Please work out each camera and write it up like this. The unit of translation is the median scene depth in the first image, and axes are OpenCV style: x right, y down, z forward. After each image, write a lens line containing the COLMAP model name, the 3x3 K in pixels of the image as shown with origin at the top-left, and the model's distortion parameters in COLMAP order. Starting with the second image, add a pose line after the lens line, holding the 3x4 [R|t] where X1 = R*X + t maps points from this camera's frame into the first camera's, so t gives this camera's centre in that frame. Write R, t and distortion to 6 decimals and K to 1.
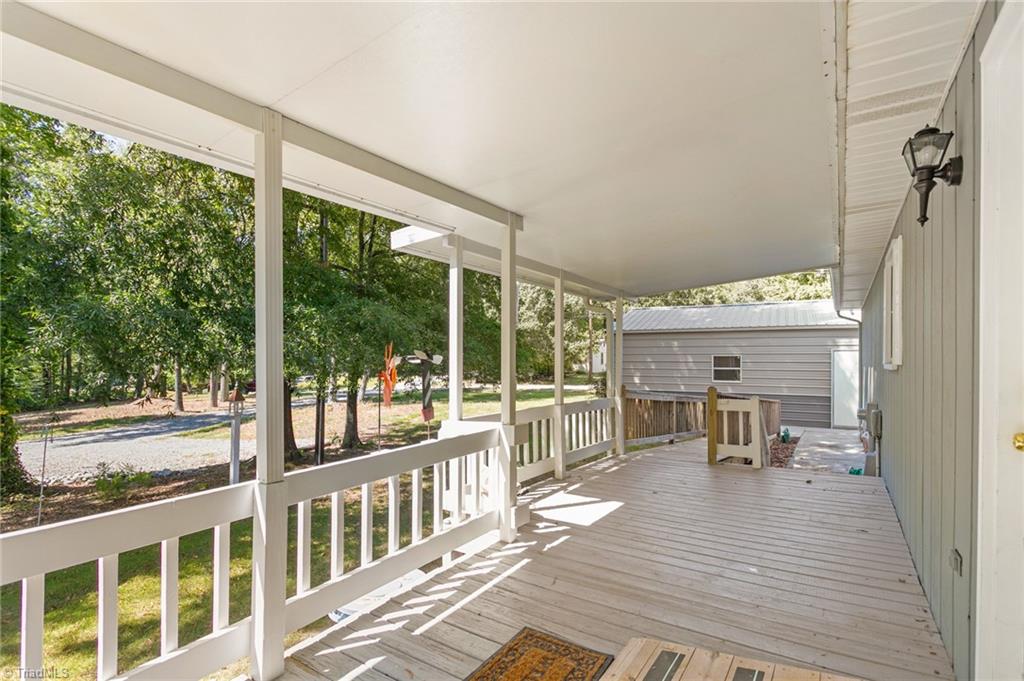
lens RADIAL K [[503.9, 0, 515.1], [0, 503.9, 347.8], [0, 0, 1]] dist [-0.000302, -0.000077]
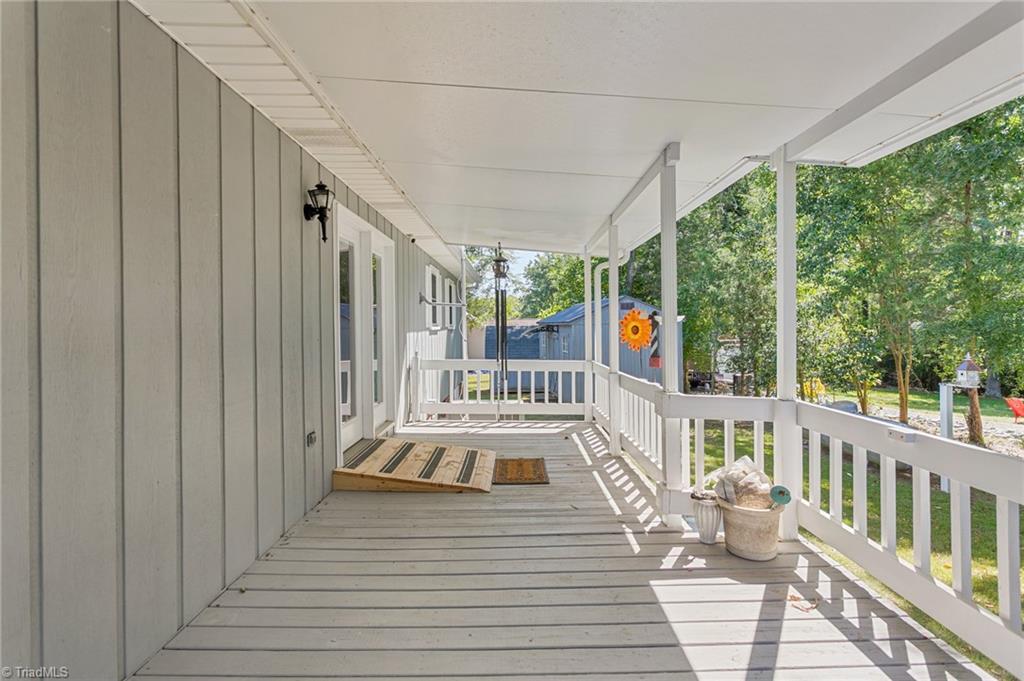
lens RADIAL K [[503.9, 0, 518.5], [0, 503.9, 337.8], [0, 0, 1]] dist [-0.000302, -0.000077]
pose [[-0.836805, -0.002641, -0.547495, 0.707327], [0.002276, 0.999963, -0.008303, 0.073276], [0.547497, -0.008195, -0.836768, 1.647400]]
